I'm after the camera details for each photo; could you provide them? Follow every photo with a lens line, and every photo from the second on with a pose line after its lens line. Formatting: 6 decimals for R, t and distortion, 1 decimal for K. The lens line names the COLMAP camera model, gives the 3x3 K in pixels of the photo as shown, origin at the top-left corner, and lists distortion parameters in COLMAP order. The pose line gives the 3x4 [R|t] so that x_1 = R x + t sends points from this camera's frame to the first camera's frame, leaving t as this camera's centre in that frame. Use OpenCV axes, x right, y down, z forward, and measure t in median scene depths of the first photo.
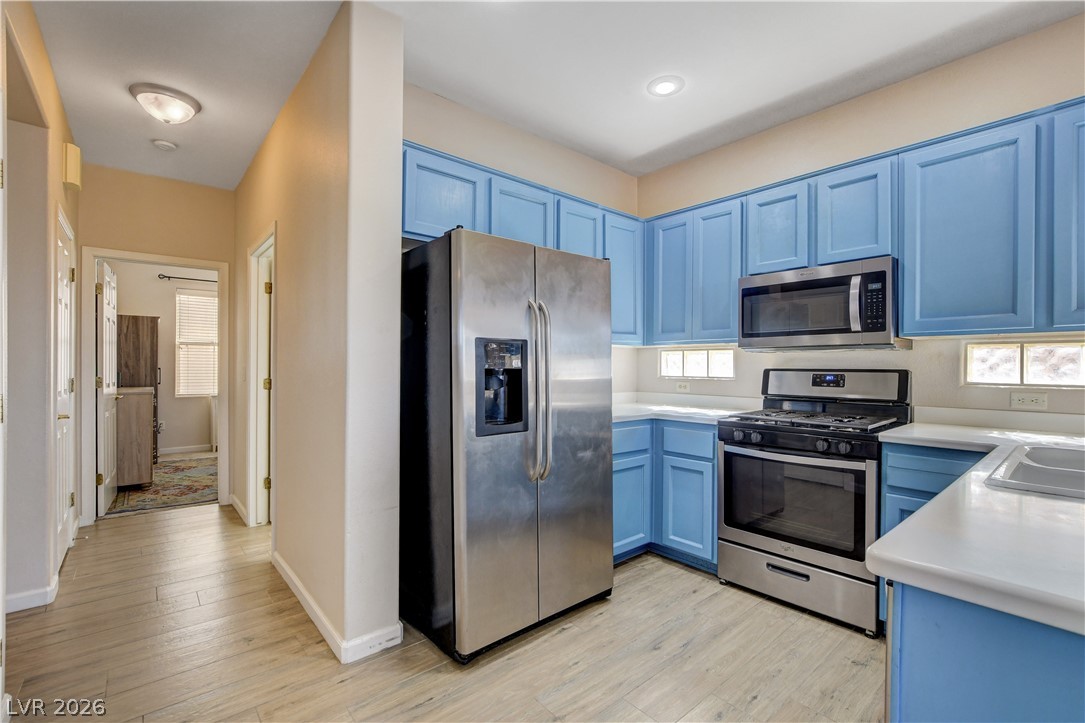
lens RADIAL K [[473.3, 0, 541.3], [0, 473.3, 368.5], [0, 0, 1]] dist [-0.014492, 0.000757]
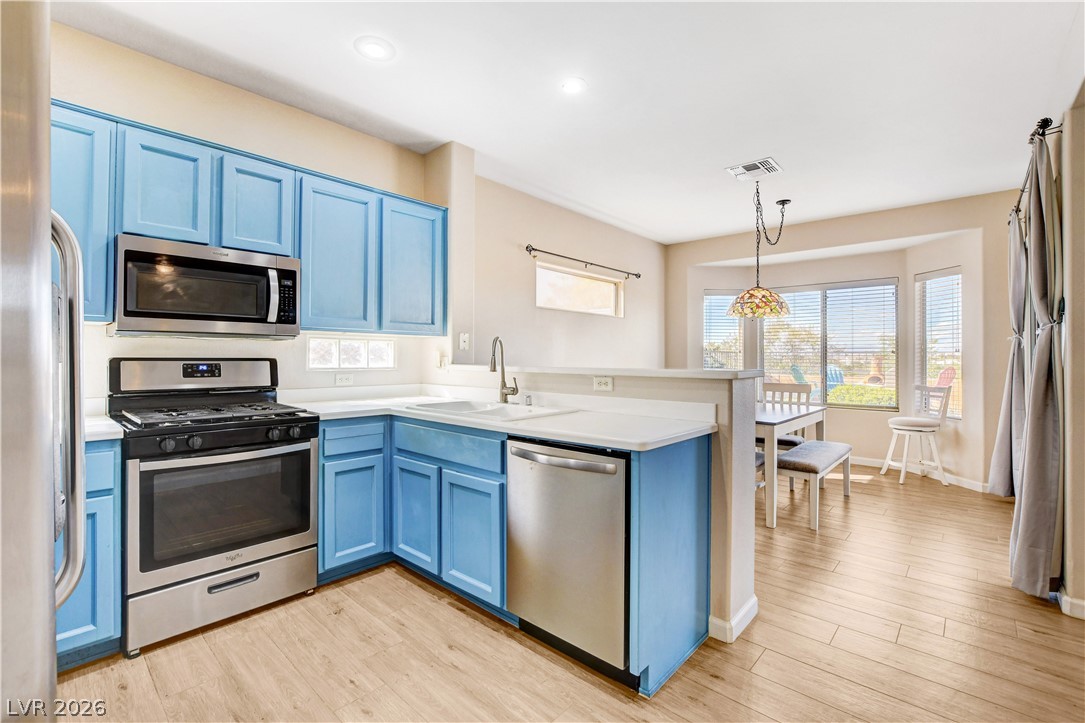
lens RADIAL K [[473.3, 0, 541.8], [0, 473.3, 355.3], [0, 0, 1]] dist [-0.014492, 0.000757]
pose [[-0.111692, 0.000652, 0.993743, -0.421487], [-0.000806, 0.999999, -0.000746, -0.004291], [-0.993743, -0.000884, -0.111691, 0.492696]]
